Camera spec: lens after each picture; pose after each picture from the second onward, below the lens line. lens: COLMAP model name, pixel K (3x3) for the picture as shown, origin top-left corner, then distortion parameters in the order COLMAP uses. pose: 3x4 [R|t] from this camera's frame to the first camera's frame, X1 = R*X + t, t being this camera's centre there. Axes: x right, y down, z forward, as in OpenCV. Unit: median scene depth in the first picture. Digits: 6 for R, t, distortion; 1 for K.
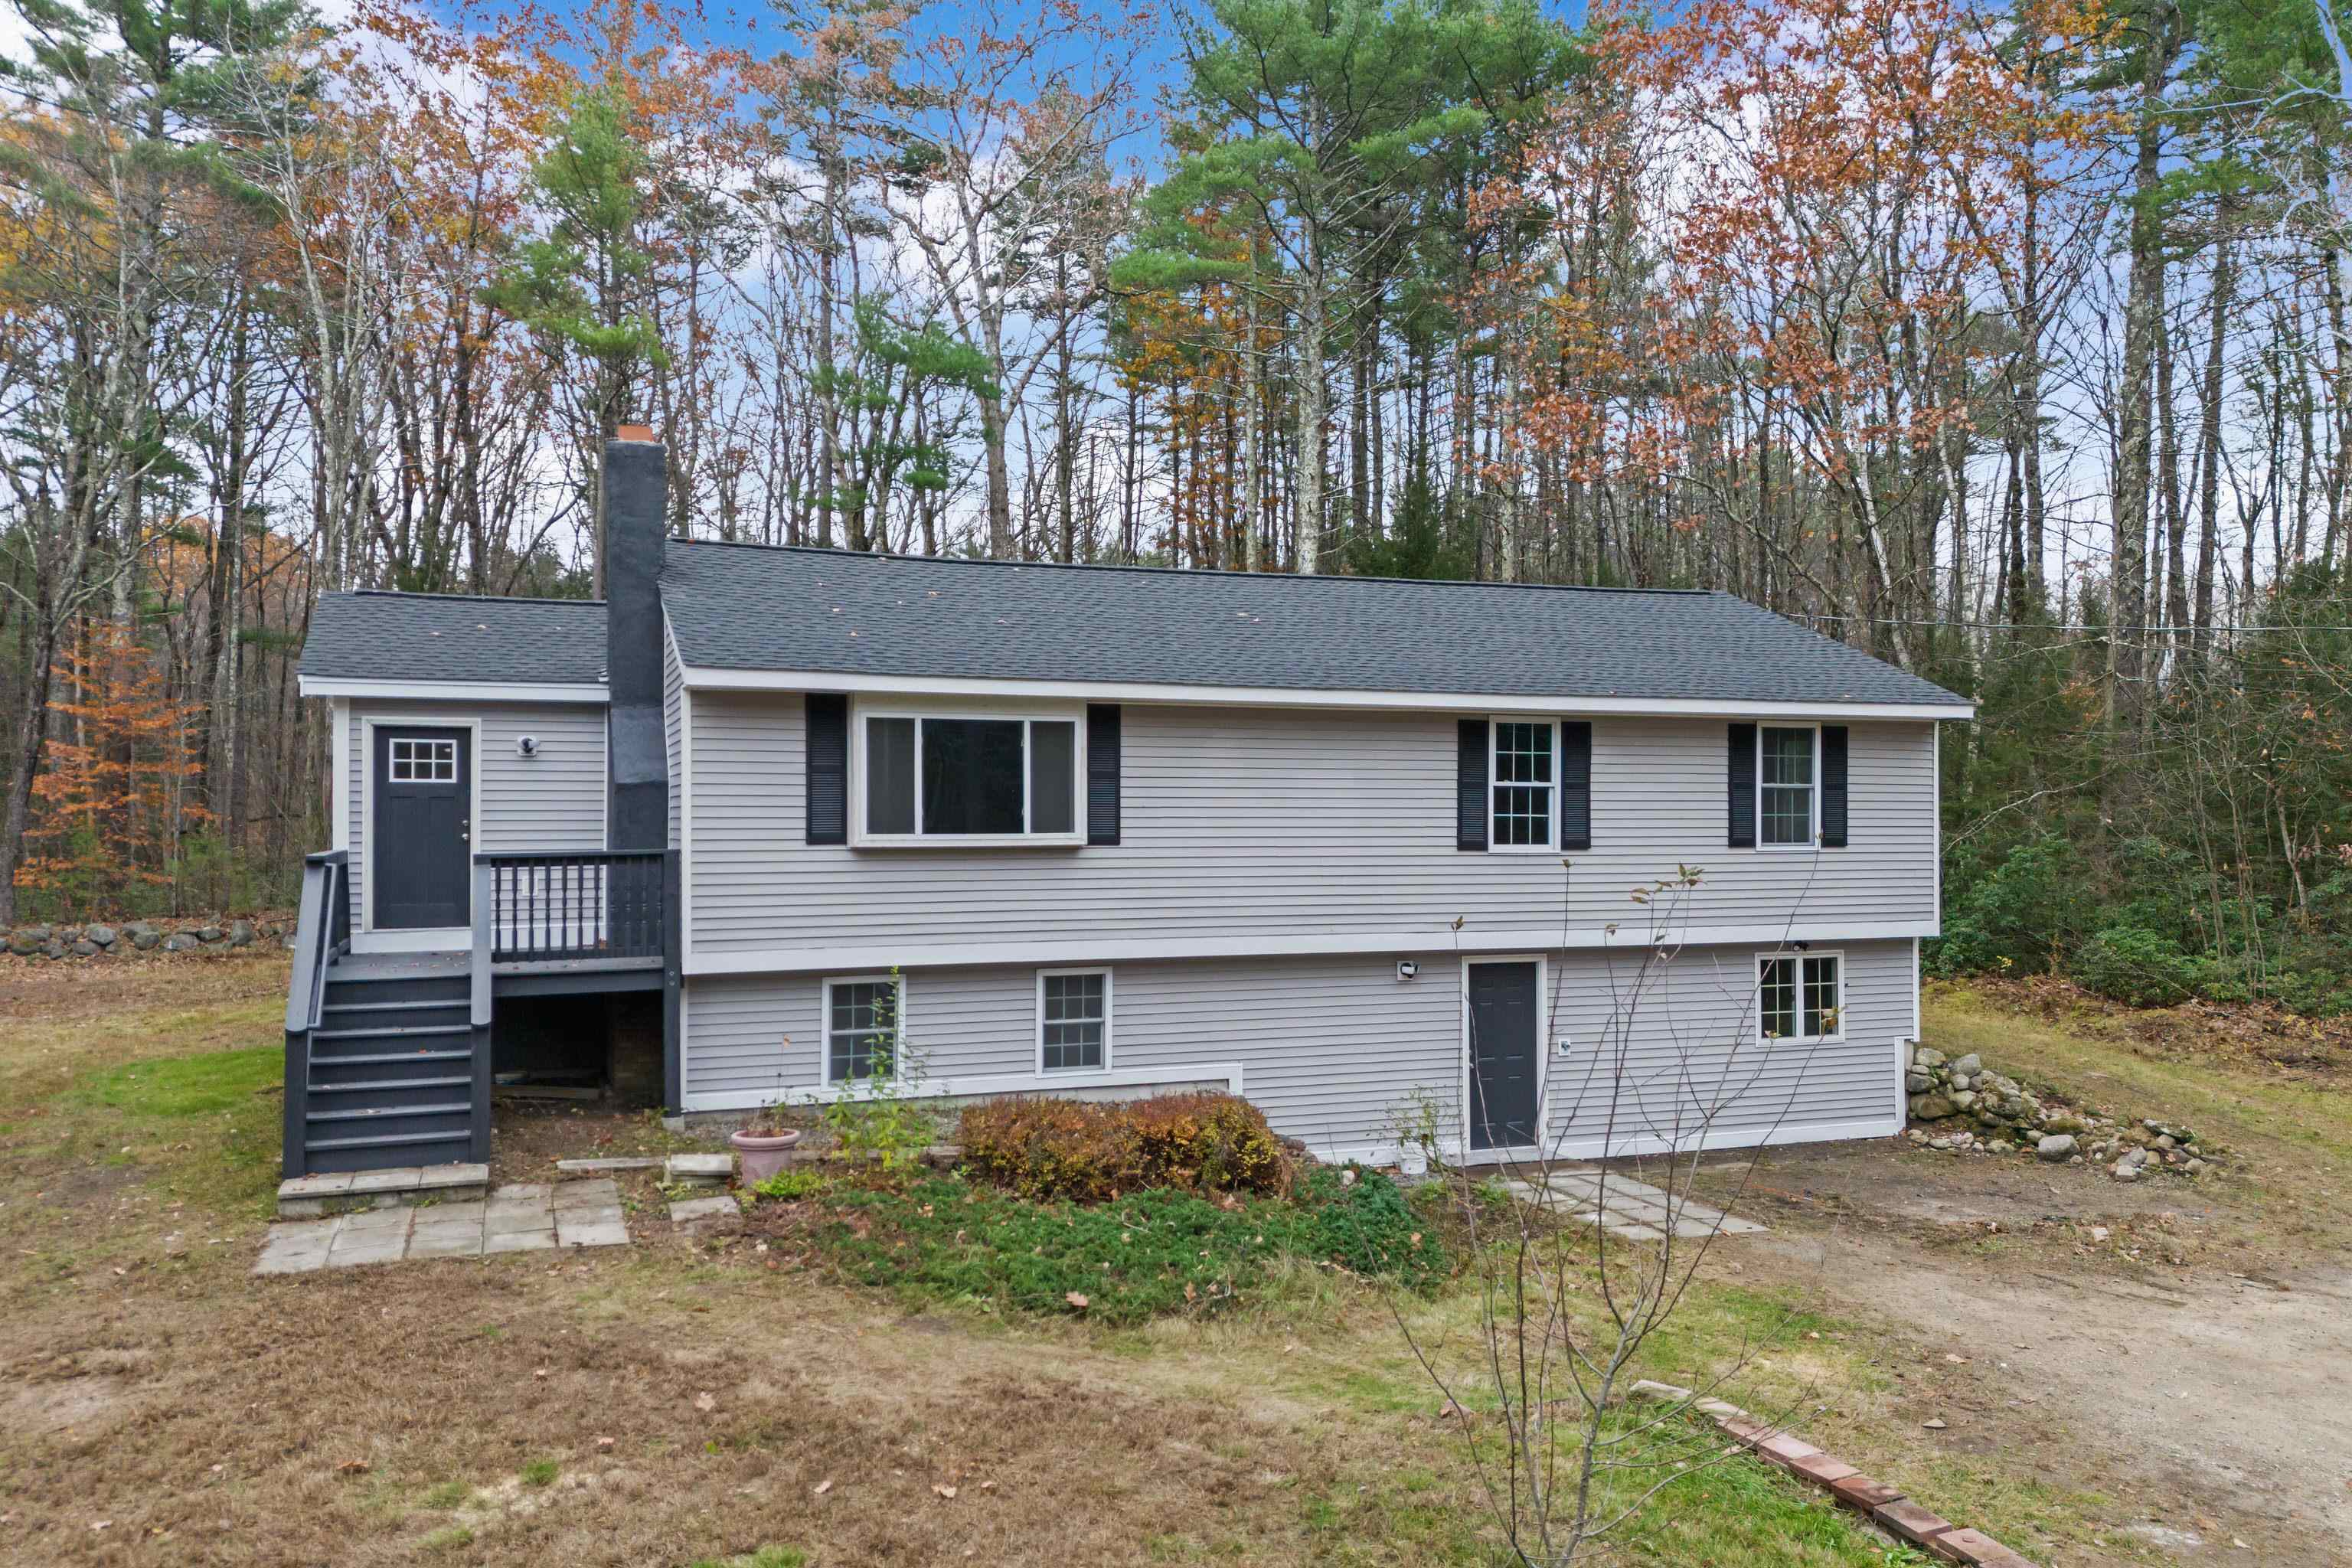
lens RADIAL K [[1756.9, 0, 1176.2], [0, 1756.9, 803.1], [0, 0, 1]] dist [0.072544, -0.065279]
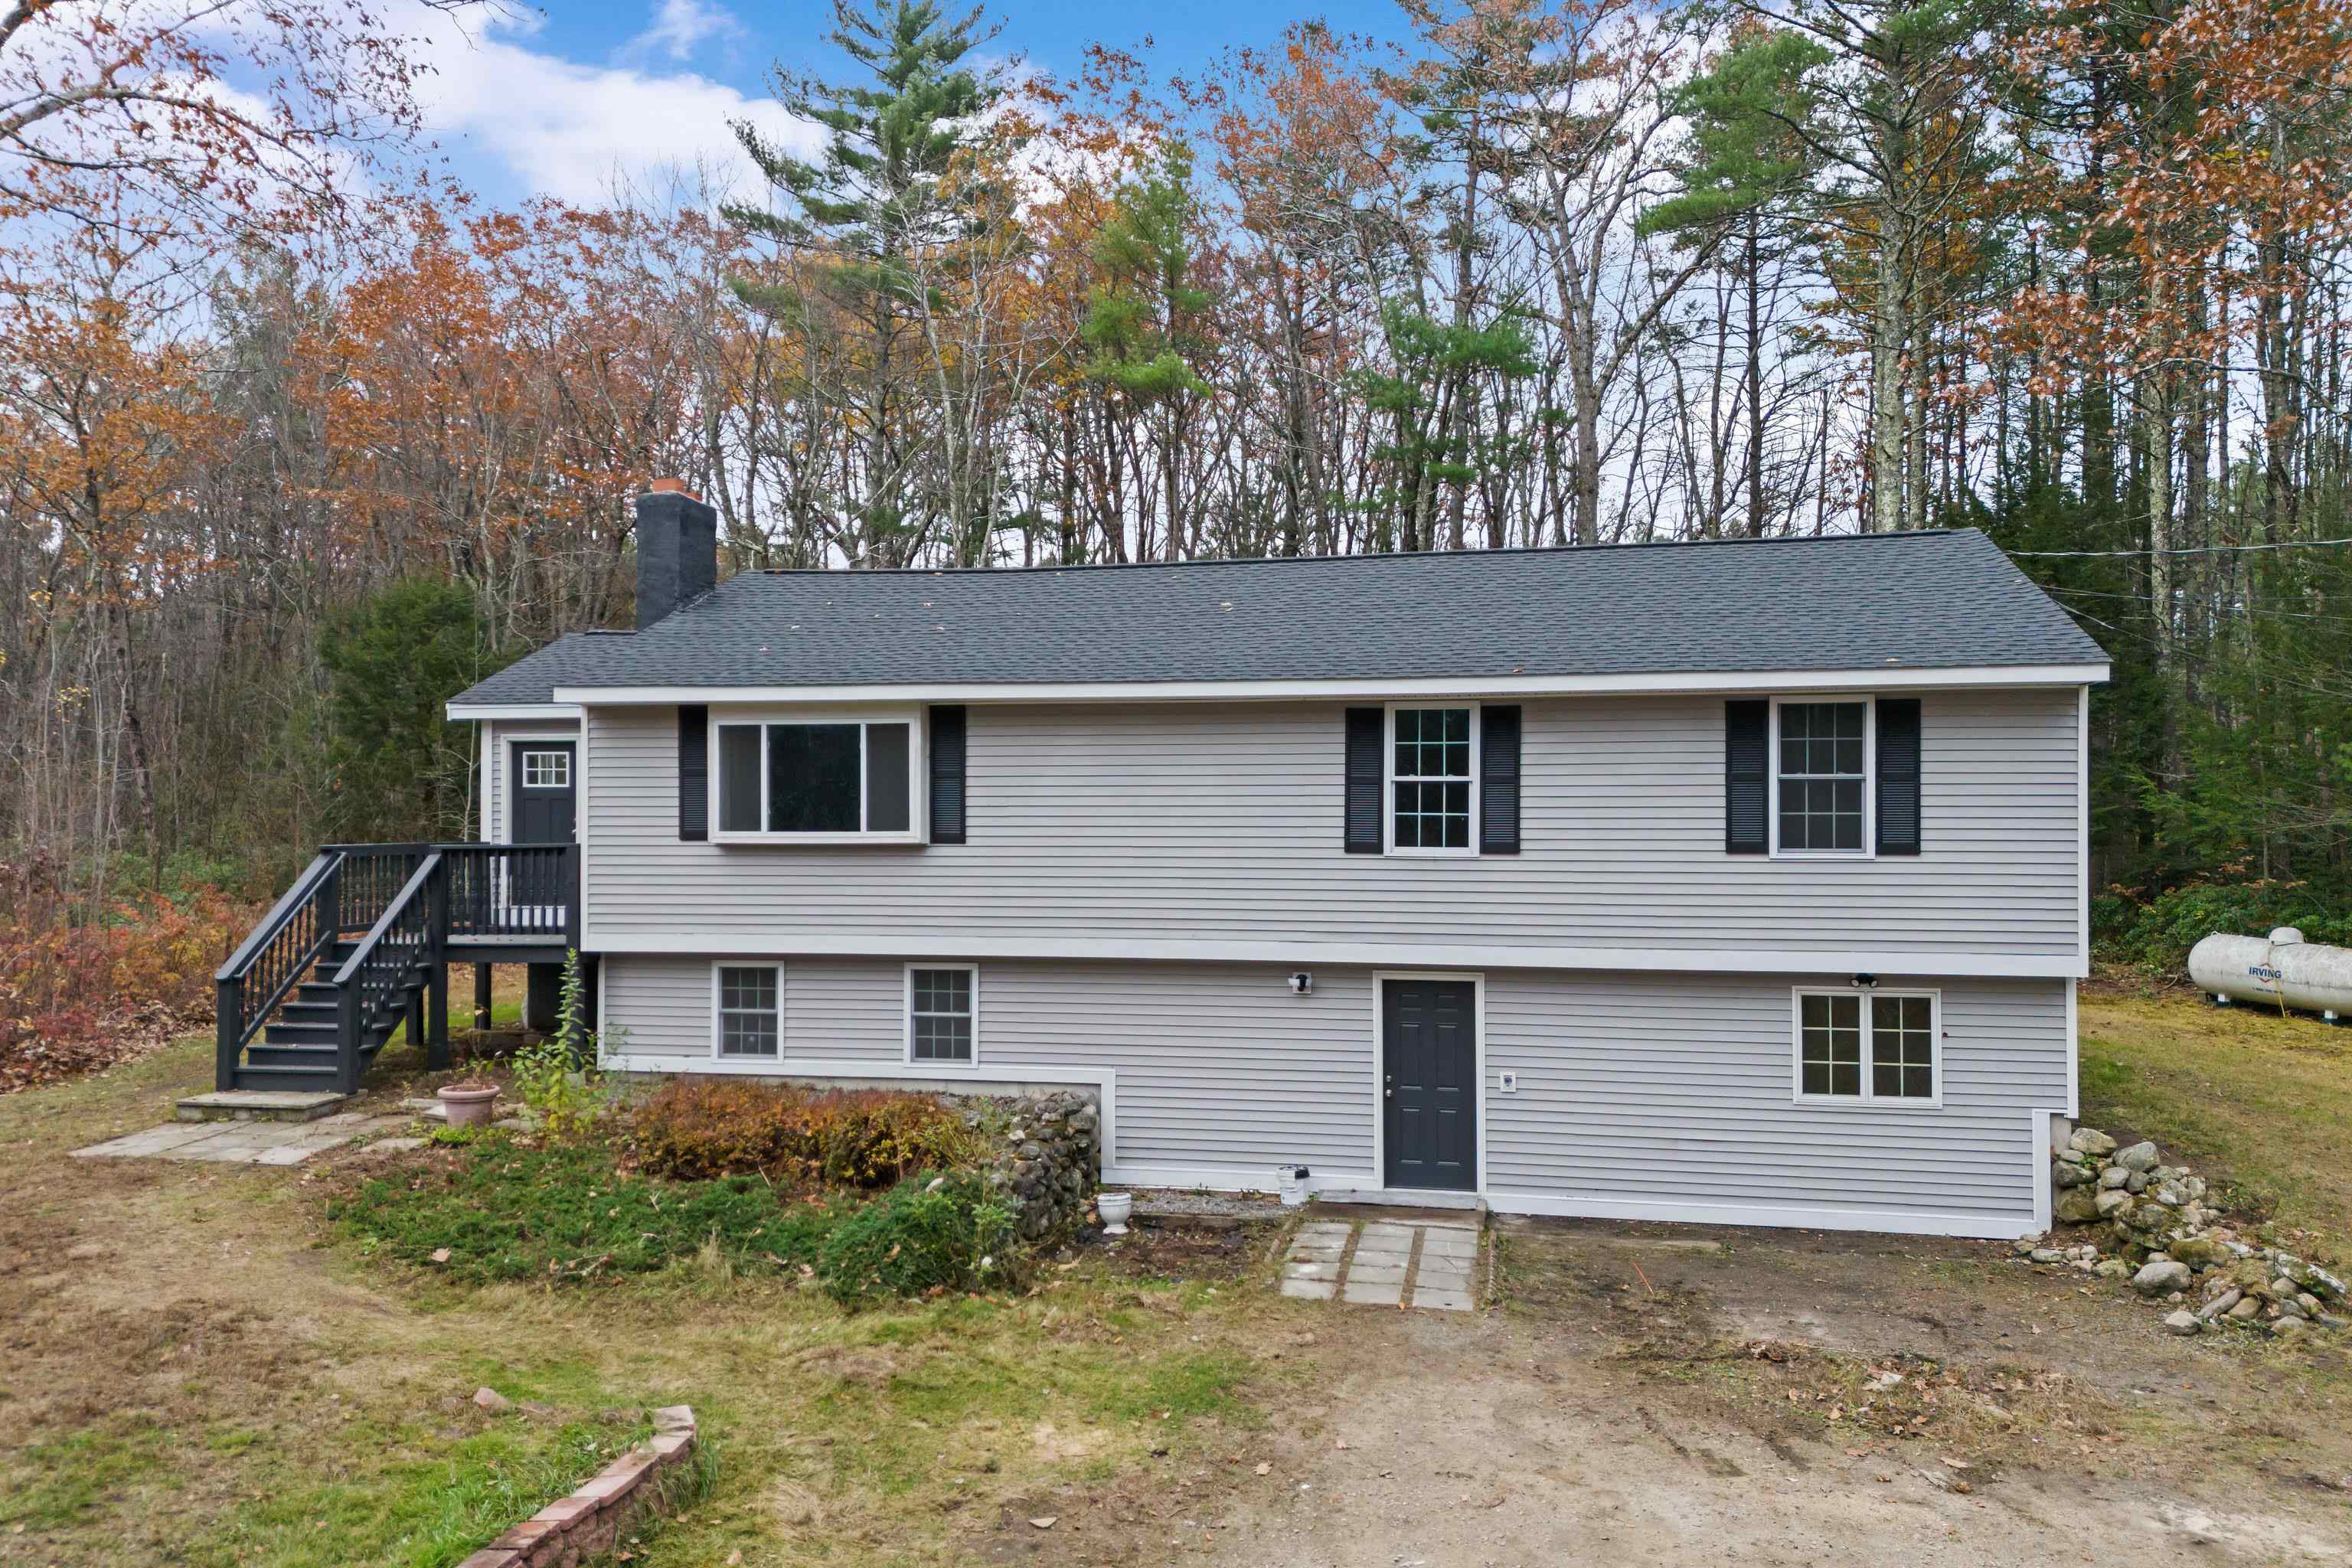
lens RADIAL K [[1756.9, 0, 1176.2], [0, 1756.9, 803.1], [0, 0, 1]] dist [0.072544, -0.065279]
pose [[0.846558, -0.003607, -0.532285, 0.597826], [0.003707, 0.999993, -0.000881, 0.001924], [0.532284, -0.001227, 0.846565, 0.200275]]
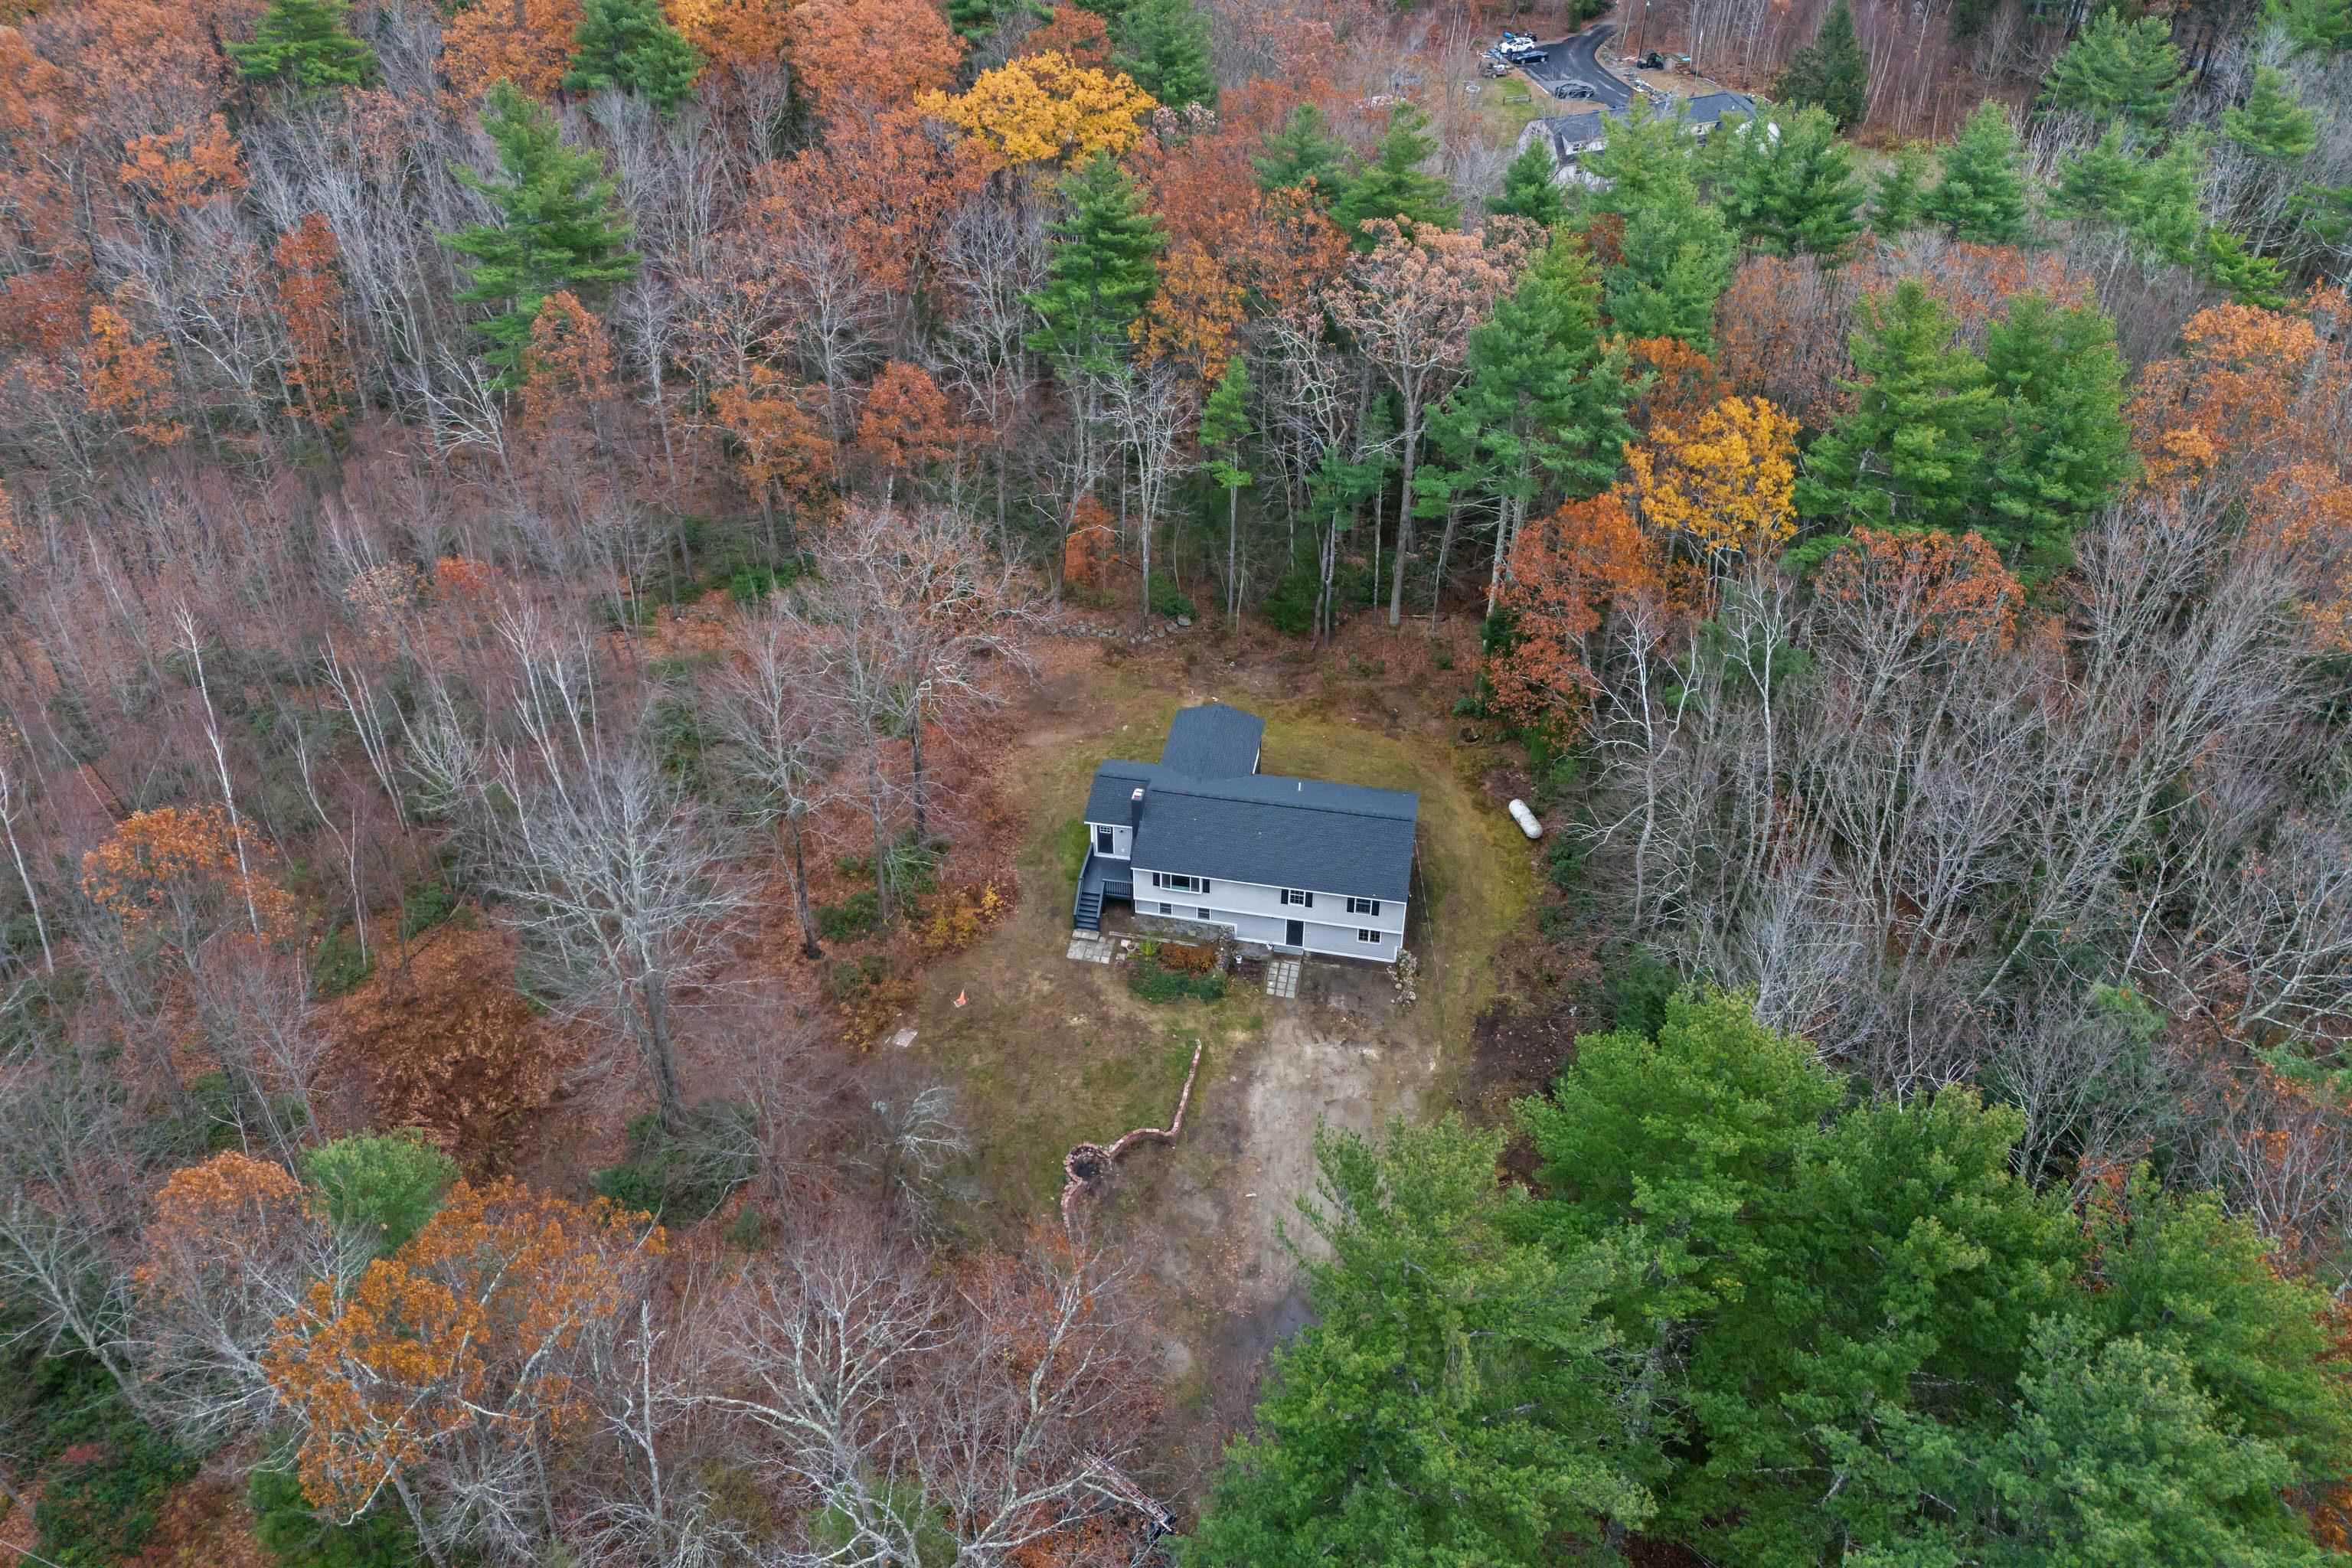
lens RADIAL K [[1744.8, 0, 1176.0], [0, 1744.8, 784.0], [0, 0, 1]] dist [0.076536, -0.078232]
pose [[0.849535, 0.334563, -0.407870, 1.897971], [0.000613, 0.772539, 0.634967, -3.543516], [0.527532, -0.539677, 0.656094, -2.319355]]
